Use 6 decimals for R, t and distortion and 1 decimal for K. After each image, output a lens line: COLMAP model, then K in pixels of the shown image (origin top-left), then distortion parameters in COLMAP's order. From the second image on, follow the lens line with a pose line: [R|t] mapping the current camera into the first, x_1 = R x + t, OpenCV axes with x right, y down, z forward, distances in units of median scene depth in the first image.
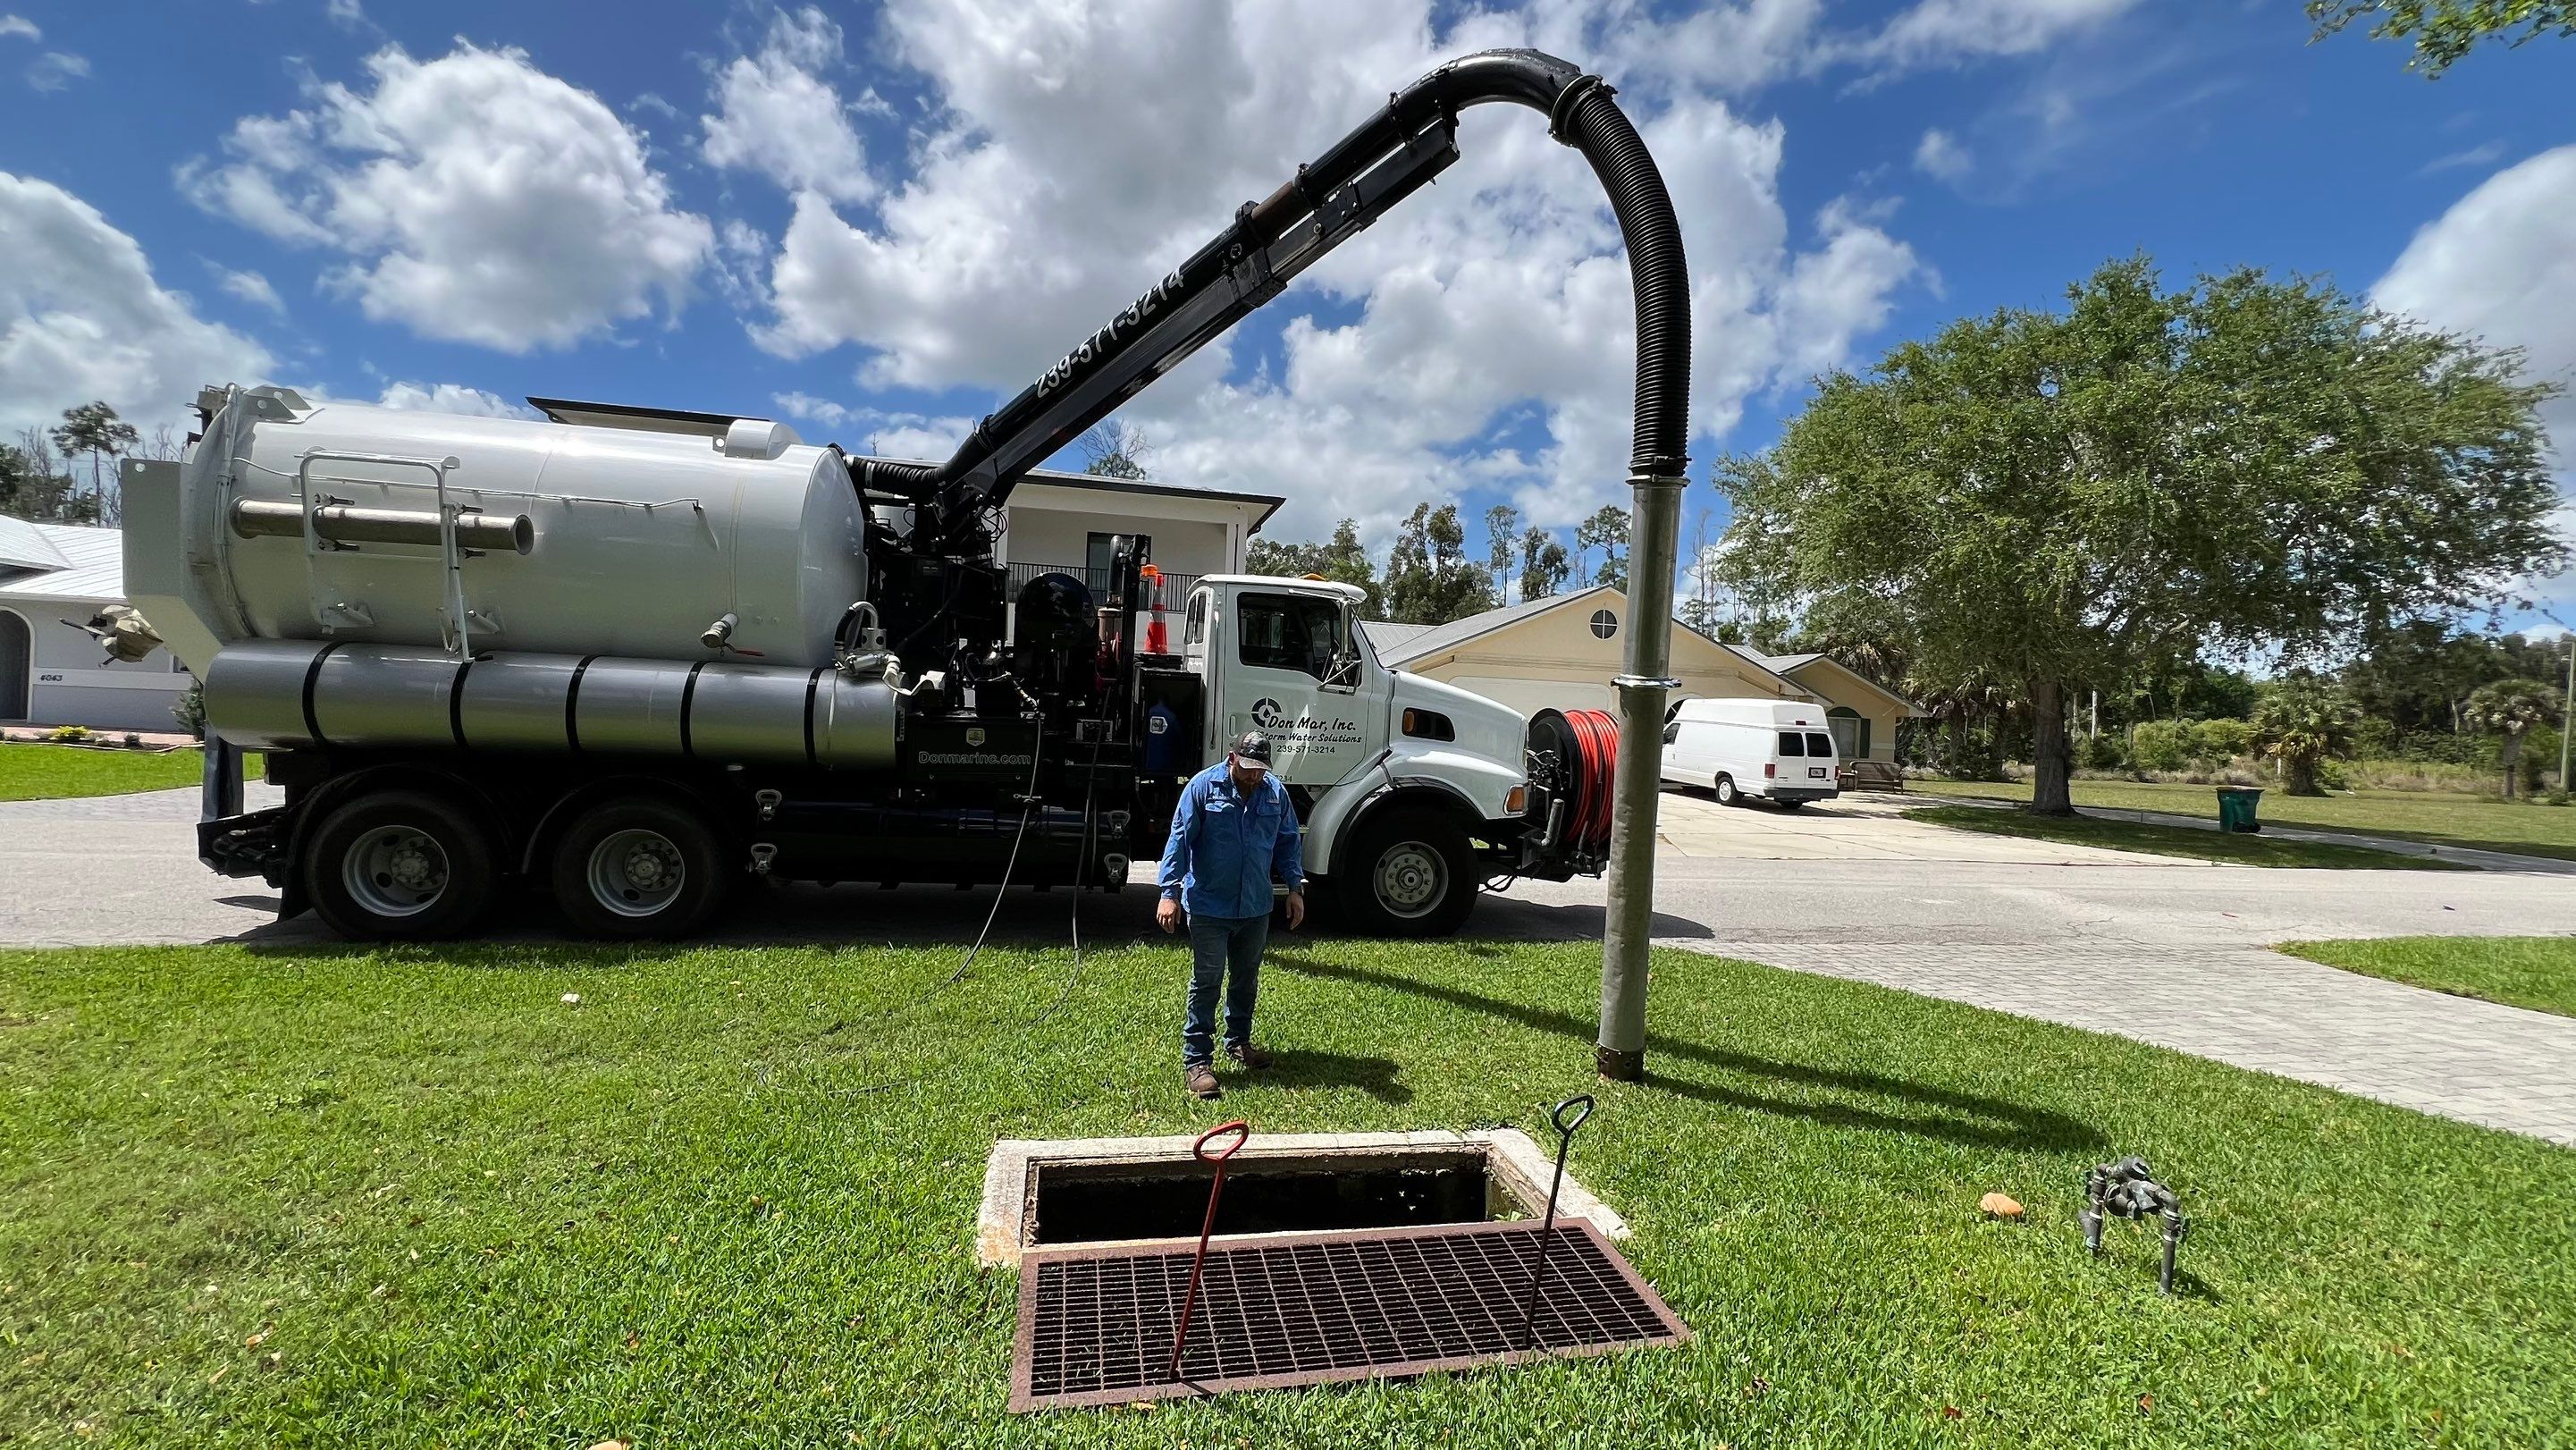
lens RADIAL K [[1050.3, 0, 1283.3], [0, 1050.3, 708.4], [0, 0, 1]] dist [0.000013, 0.000448]
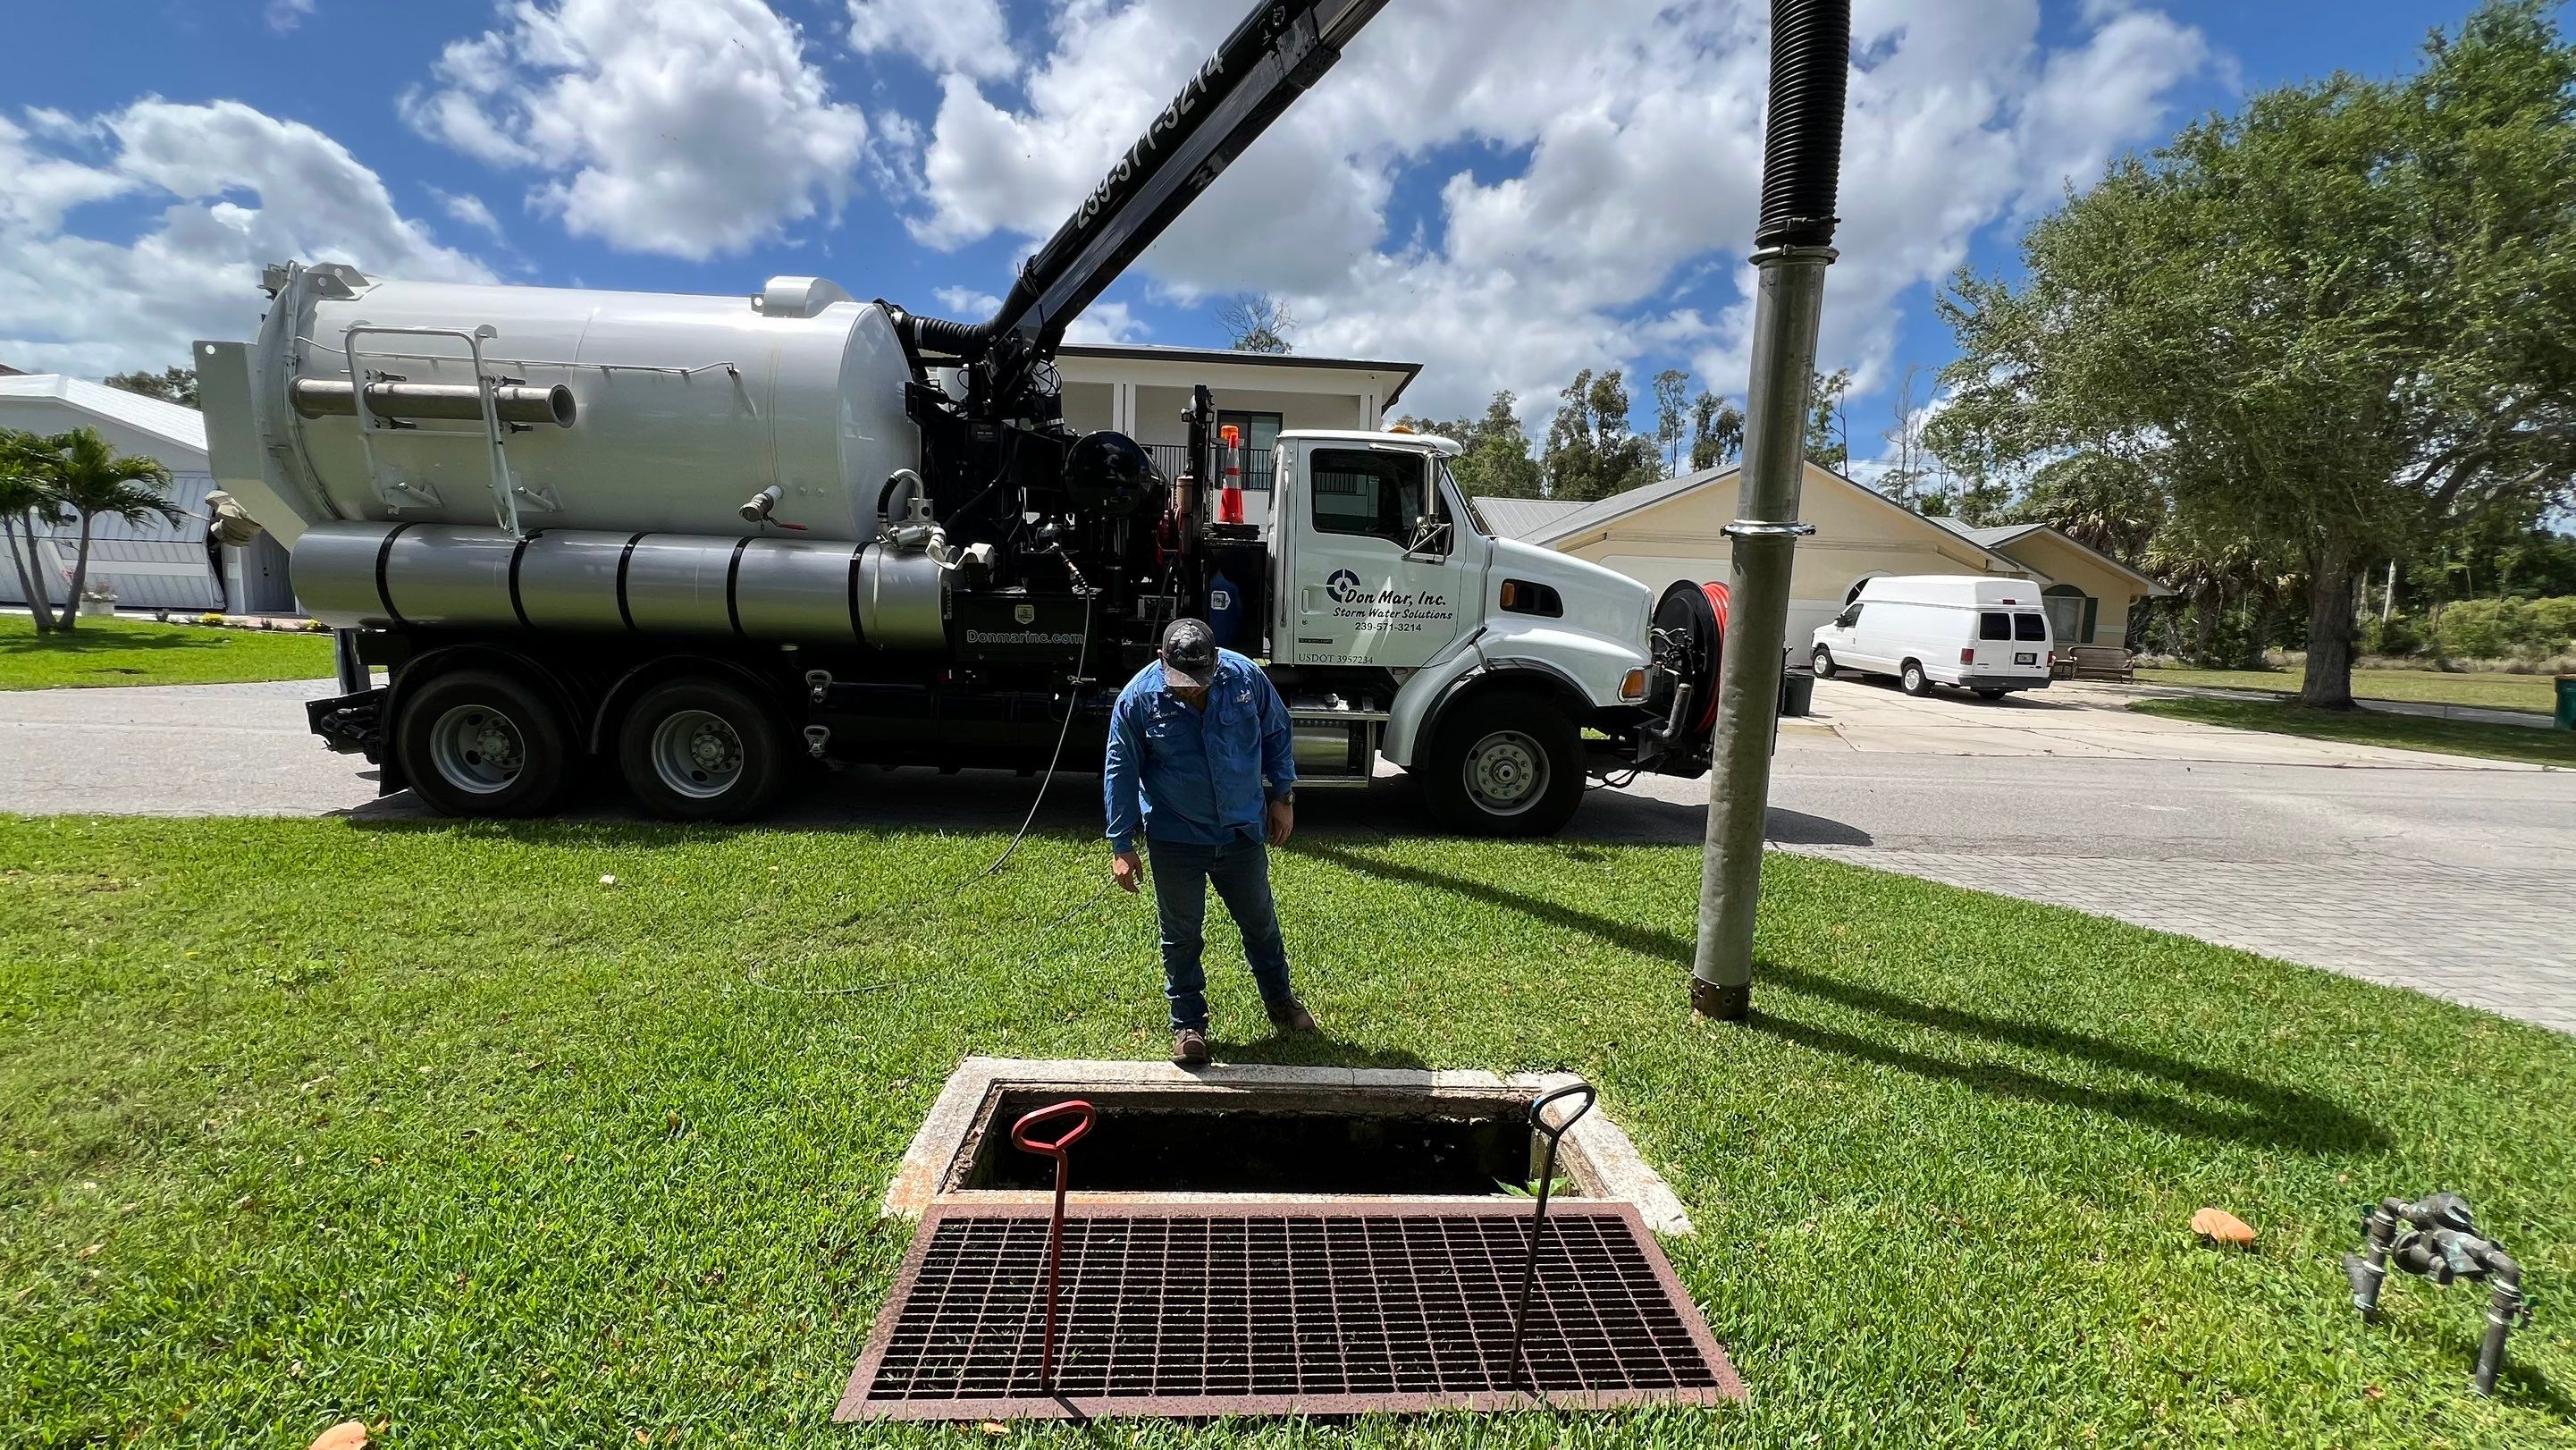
lens RADIAL K [[1050.3, 0, 1275.2], [0, 1050.3, 721.0], [0, 0, 1]] dist [0.000013, 0.000448]
pose [[0.988267, 0.008975, -0.152474, 0.068900], [0.009084, 0.993051, 0.117331, 0.013680], [0.152467, -0.117339, 0.981318, 0.110255]]
